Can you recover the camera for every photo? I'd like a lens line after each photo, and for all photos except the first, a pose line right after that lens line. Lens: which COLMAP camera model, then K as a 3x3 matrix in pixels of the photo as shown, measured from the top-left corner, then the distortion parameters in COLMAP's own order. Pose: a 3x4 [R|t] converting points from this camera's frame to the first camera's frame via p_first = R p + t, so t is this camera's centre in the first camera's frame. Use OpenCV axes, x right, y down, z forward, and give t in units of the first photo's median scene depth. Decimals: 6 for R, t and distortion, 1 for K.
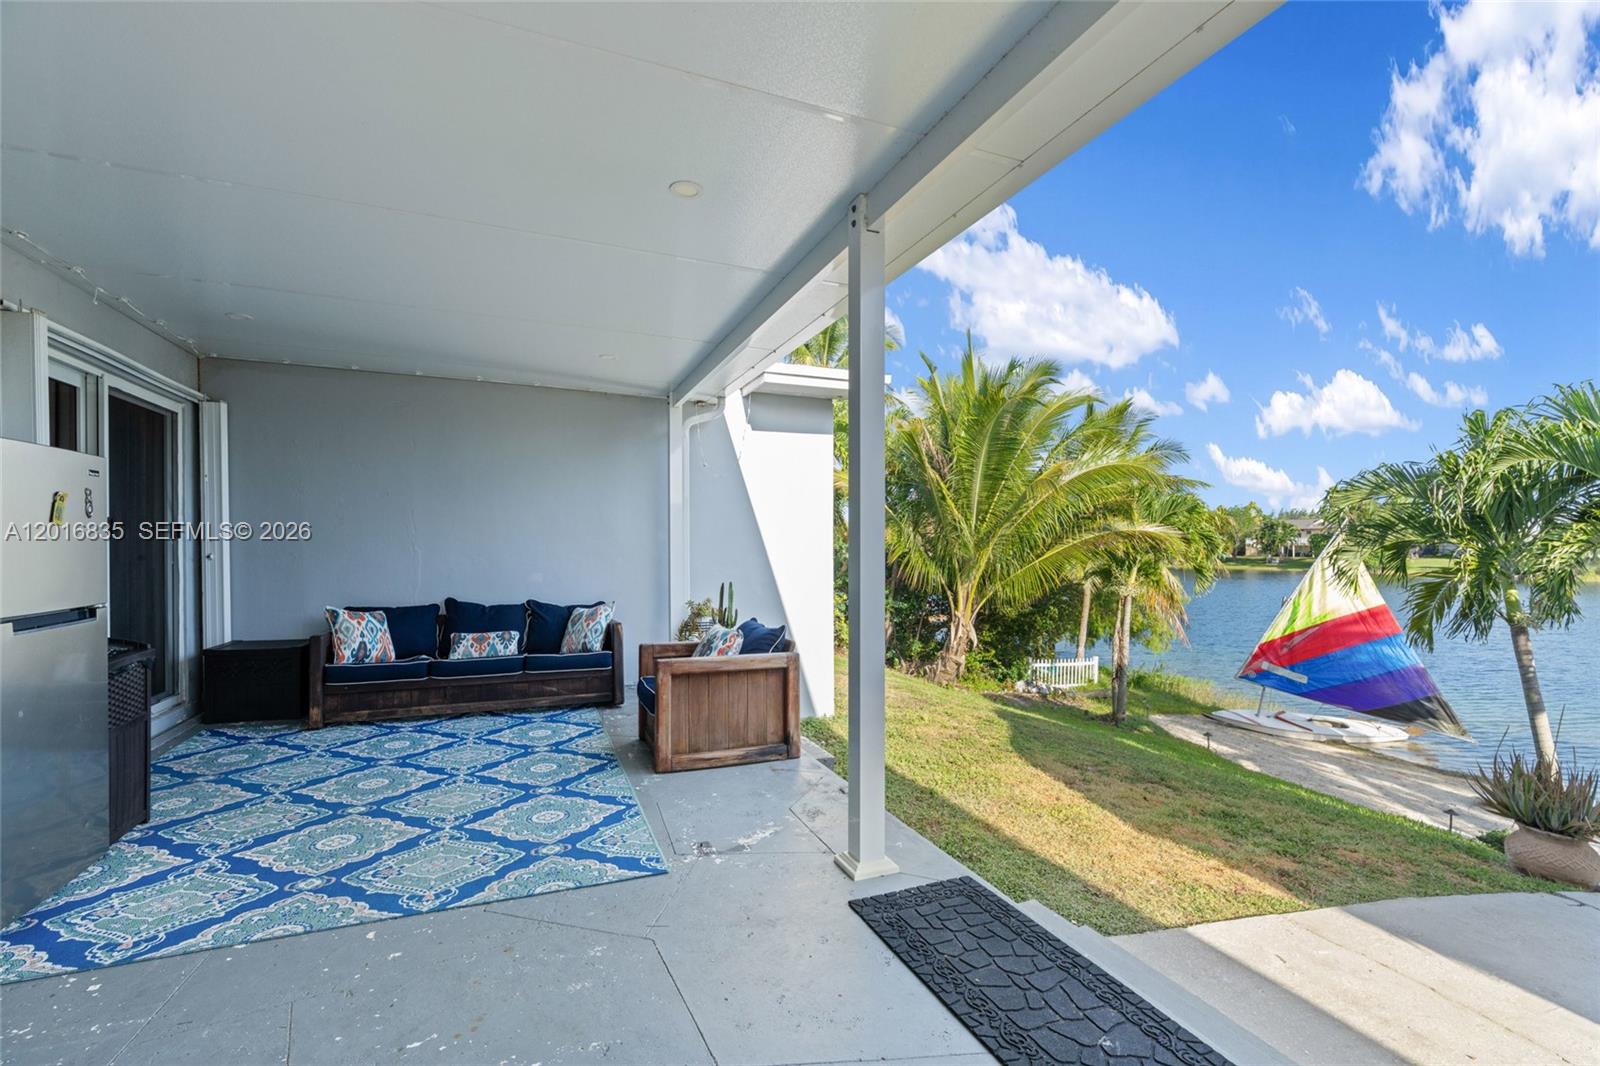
lens RADIAL K [[708.8, 0, 807.0], [0, 708.8, 547.2], [0, 0, 1]] dist [-0.003439, 0.000709]
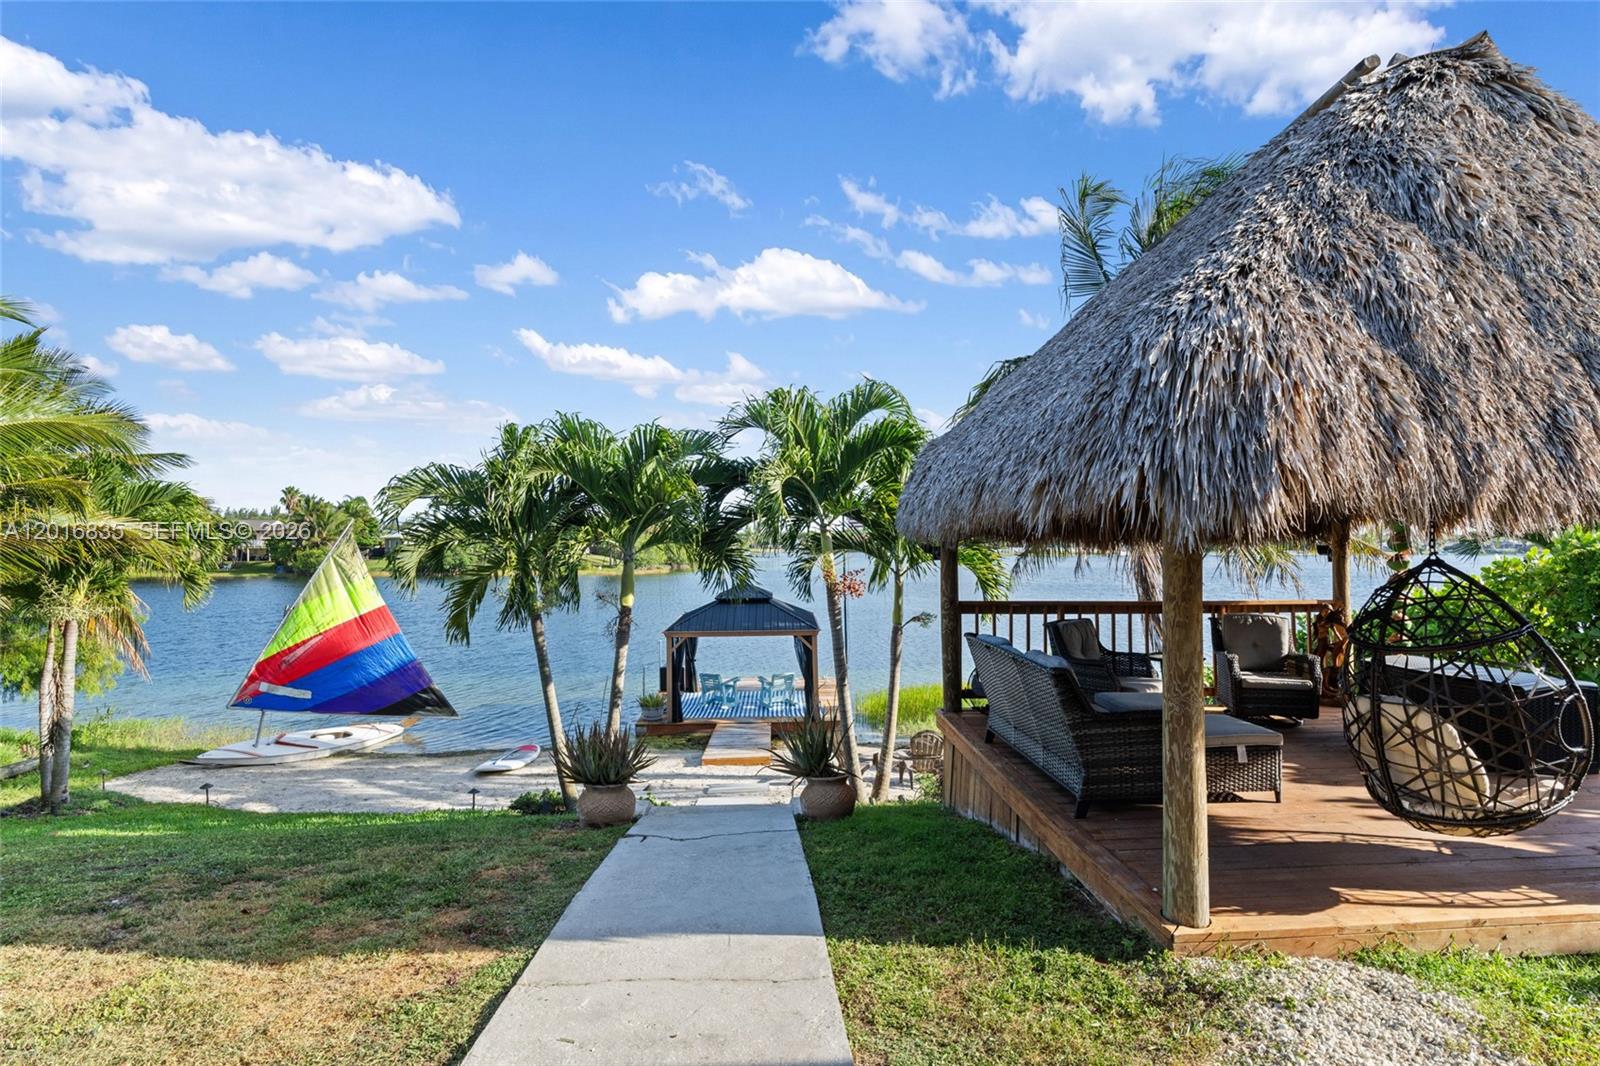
lens RADIAL K [[754.8, 0, 806.8], [0, 754.8, 543.3], [0, 0, 1]] dist [-0.007201, 0.001447]
pose [[0.318525, 0.002772, 0.947910, -0.024493], [0.005998, 0.999970, -0.004940, 0.003702], [-0.947895, 0.007259, 0.318499, 0.159729]]
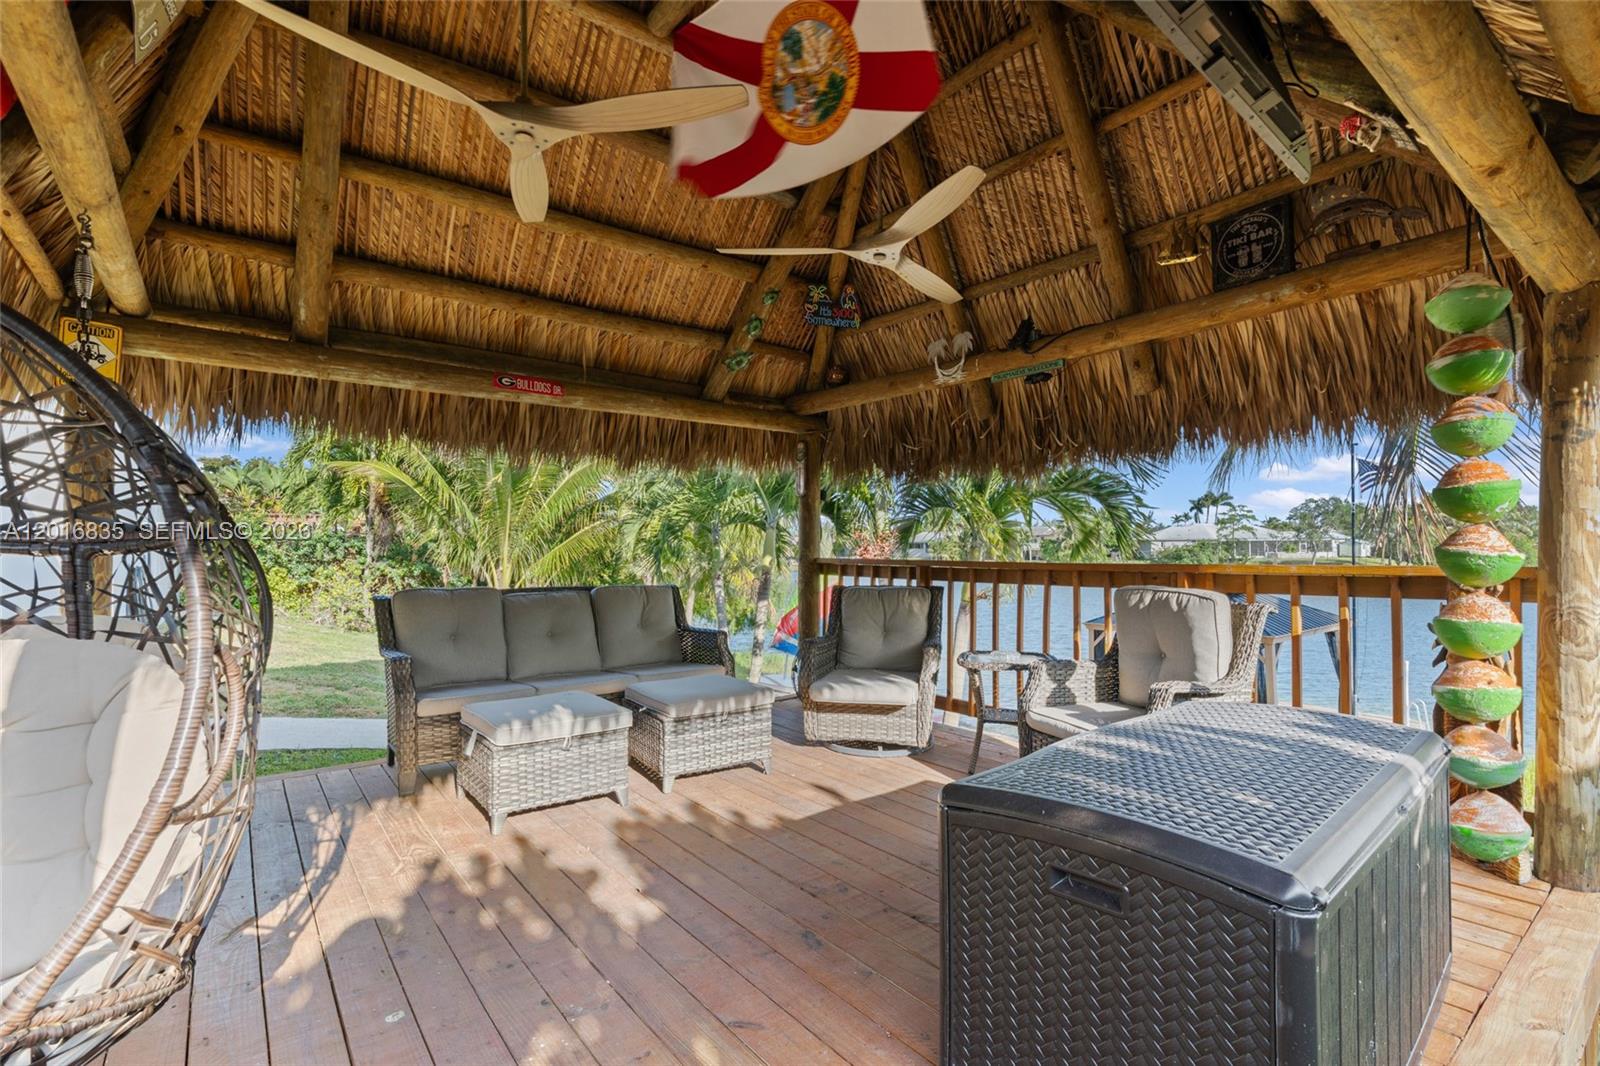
lens RADIAL K [[733.5, 0, 807.9], [0, 733.5, 547.2], [0, 0, 1]] dist [-0.004817, 0.000796]
pose [[0.963712, -0.002464, 0.266933, 0.699744], [0.005688, 0.999920, -0.011305, 0.067141], [-0.266883, 0.012413, 0.963649, -0.386863]]
